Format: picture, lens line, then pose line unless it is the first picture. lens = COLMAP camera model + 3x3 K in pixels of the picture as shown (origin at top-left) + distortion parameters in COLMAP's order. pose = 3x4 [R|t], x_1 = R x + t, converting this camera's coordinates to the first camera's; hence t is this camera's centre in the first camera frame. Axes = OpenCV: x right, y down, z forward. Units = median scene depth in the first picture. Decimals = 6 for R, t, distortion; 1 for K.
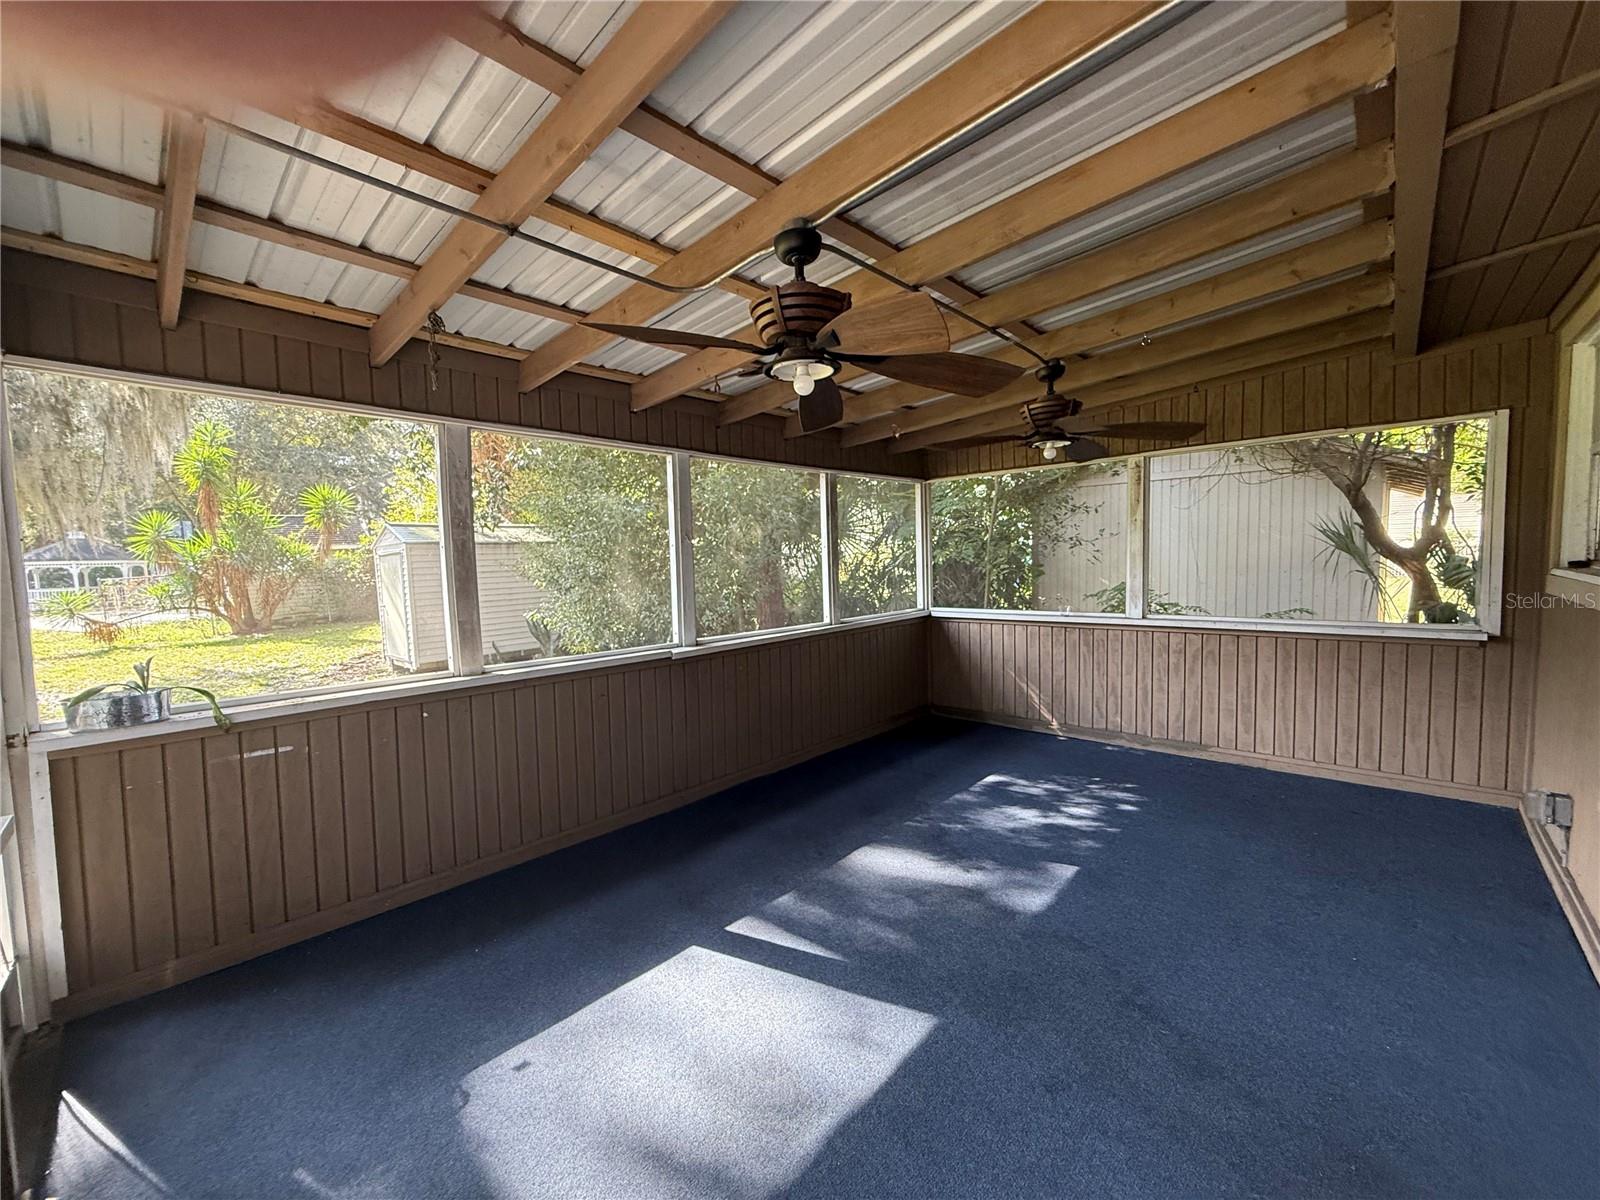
lens RADIAL K [[637.9, 0, 796.5], [0, 637.9, 597.1], [0, 0, 1]] dist [0.002388, 0.000027]
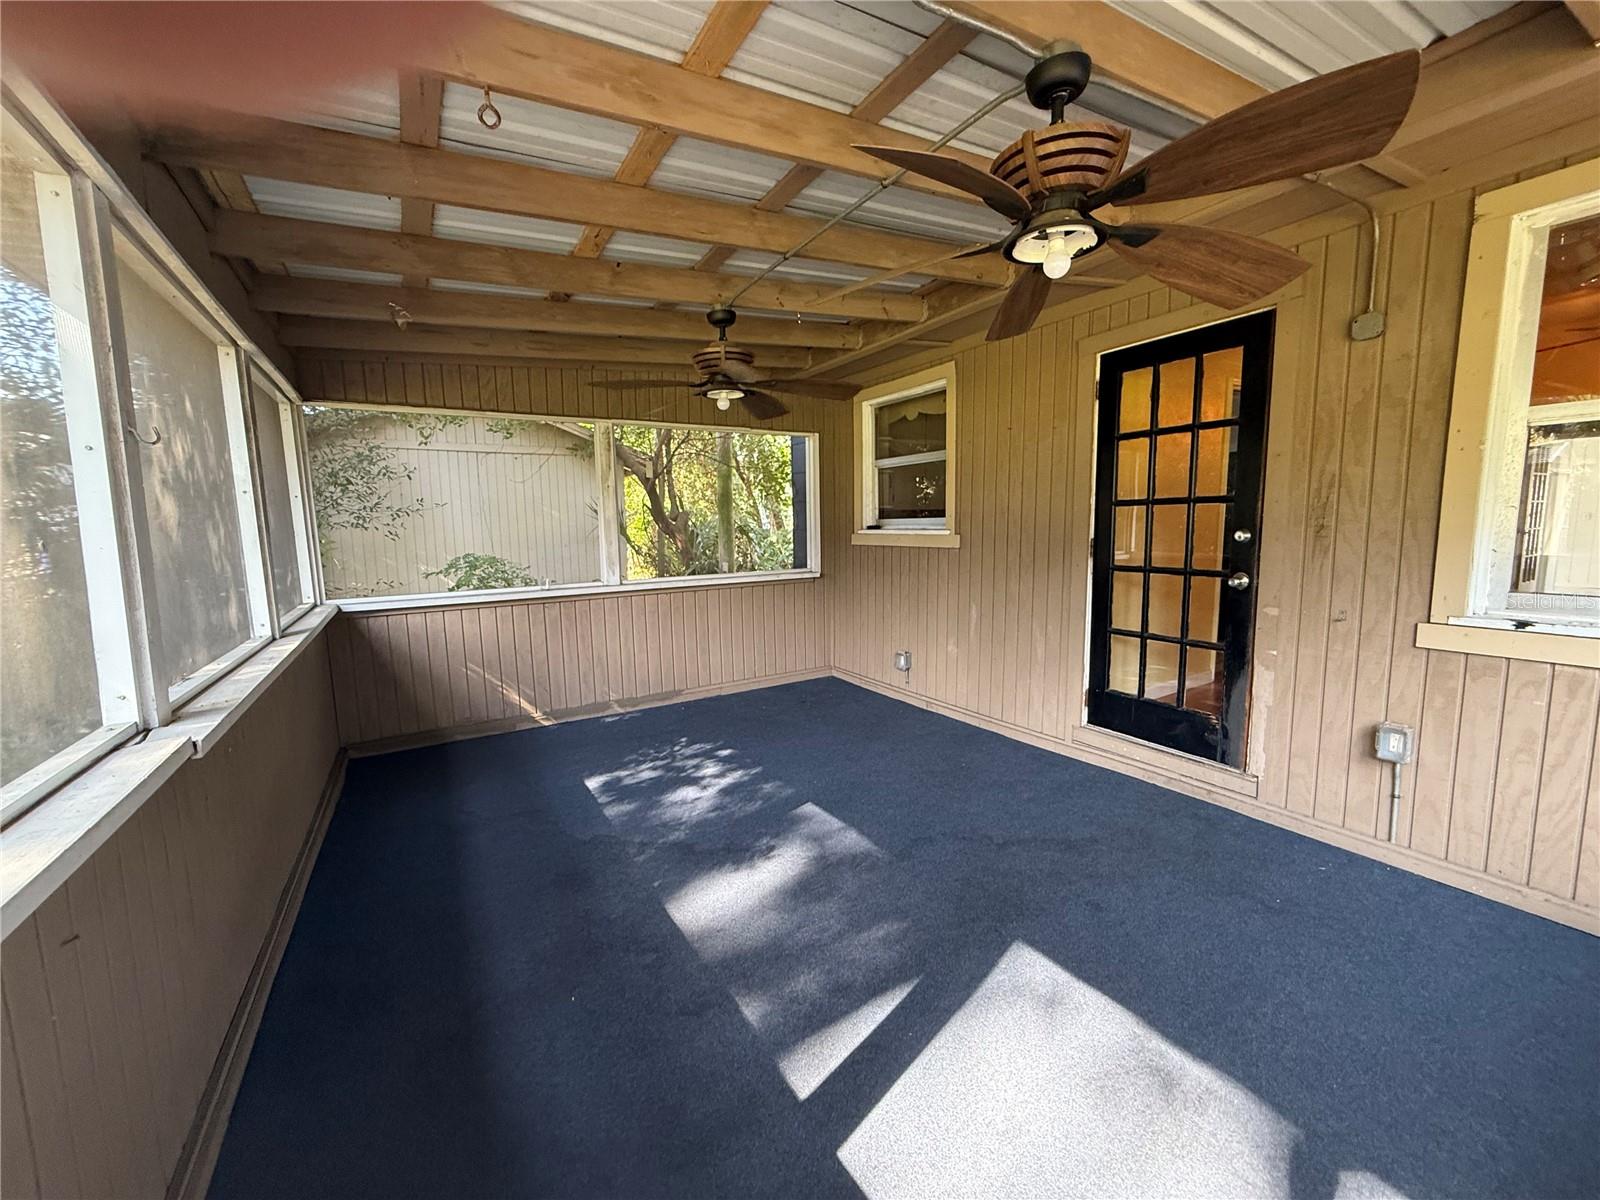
lens RADIAL K [[637.9, 0, 800.8], [0, 637.9, 602.5], [0, 0, 1]] dist [0.002388, 0.000027]
pose [[0.273987, -0.094458, 0.957083, -0.451519], [0.069856, 0.994491, 0.078152, 0.002817], [-0.959193, 0.045445, 0.279076, 0.564276]]
